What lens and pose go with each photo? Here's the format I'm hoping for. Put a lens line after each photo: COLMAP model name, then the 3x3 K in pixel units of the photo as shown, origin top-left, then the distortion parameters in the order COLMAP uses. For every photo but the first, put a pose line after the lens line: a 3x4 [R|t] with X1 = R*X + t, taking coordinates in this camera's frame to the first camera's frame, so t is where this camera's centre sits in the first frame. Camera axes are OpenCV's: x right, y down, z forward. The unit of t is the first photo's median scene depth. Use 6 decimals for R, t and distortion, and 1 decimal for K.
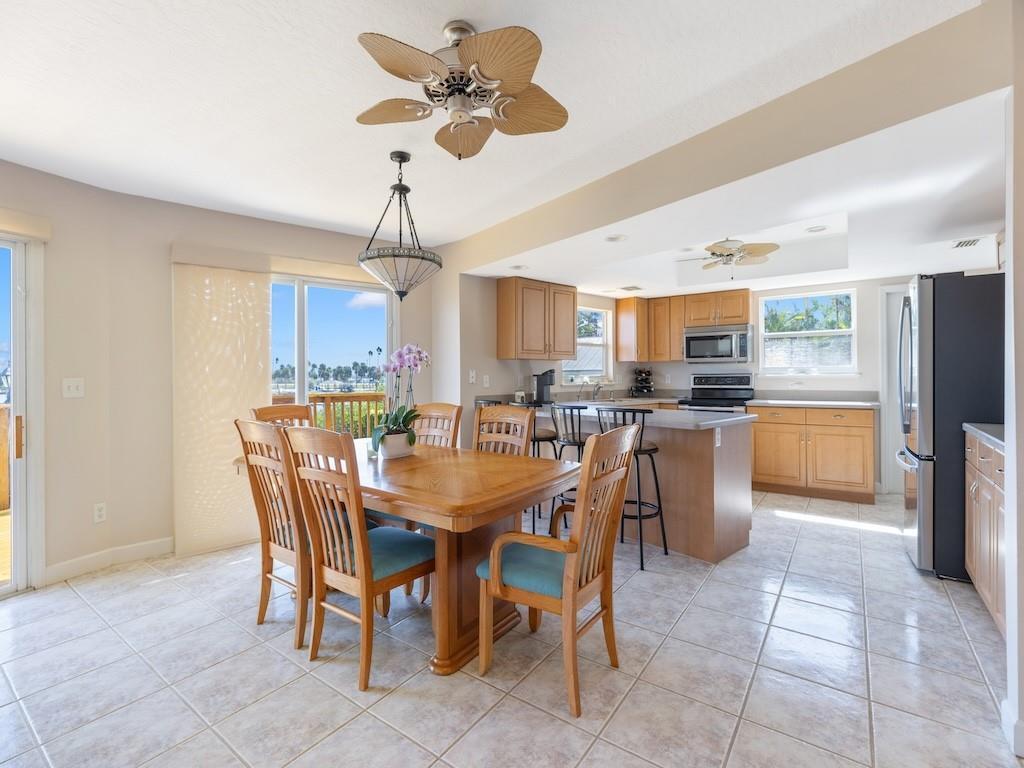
lens RADIAL K [[473.5, 0, 512.0], [0, 473.5, 384.0], [0, 0, 1]] dist [0.000155, 0.000035]
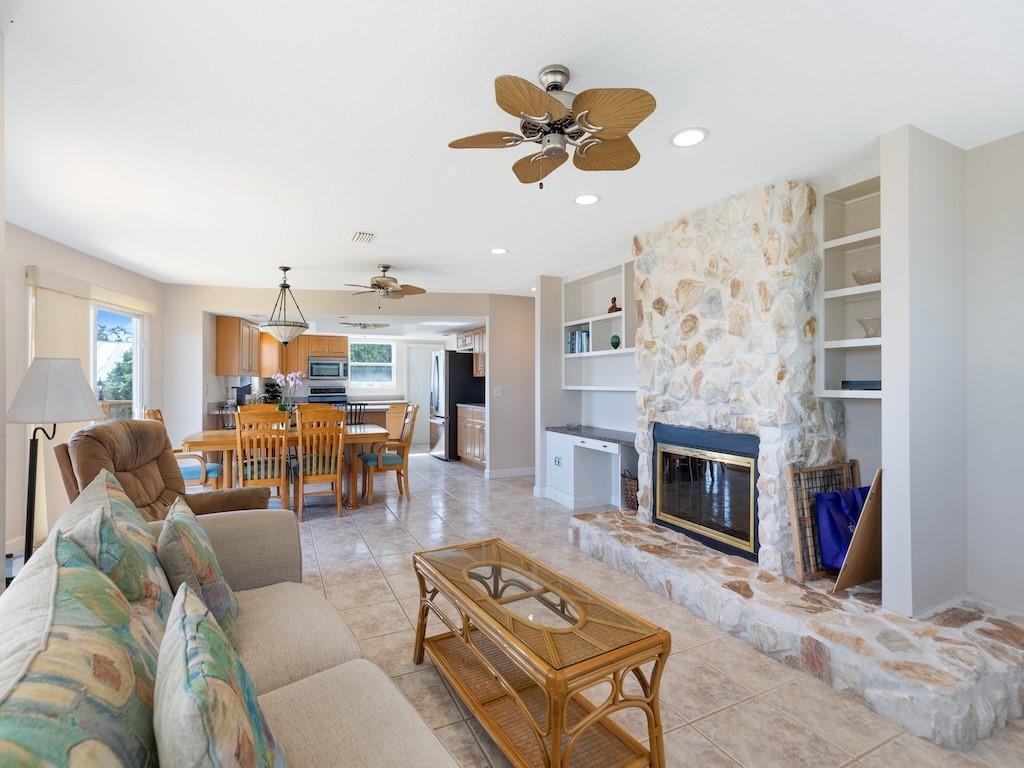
lens RADIAL K [[473.5, 0, 512.0], [0, 473.5, 384.0], [0, 0, 1]] dist [0.000155, 0.000035]
pose [[0.463704, 0.013324, 0.885890, -0.818339], [0.000066, 0.999886, -0.015074, -0.007063], [-0.885990, 0.007048, 0.463650, -0.342260]]
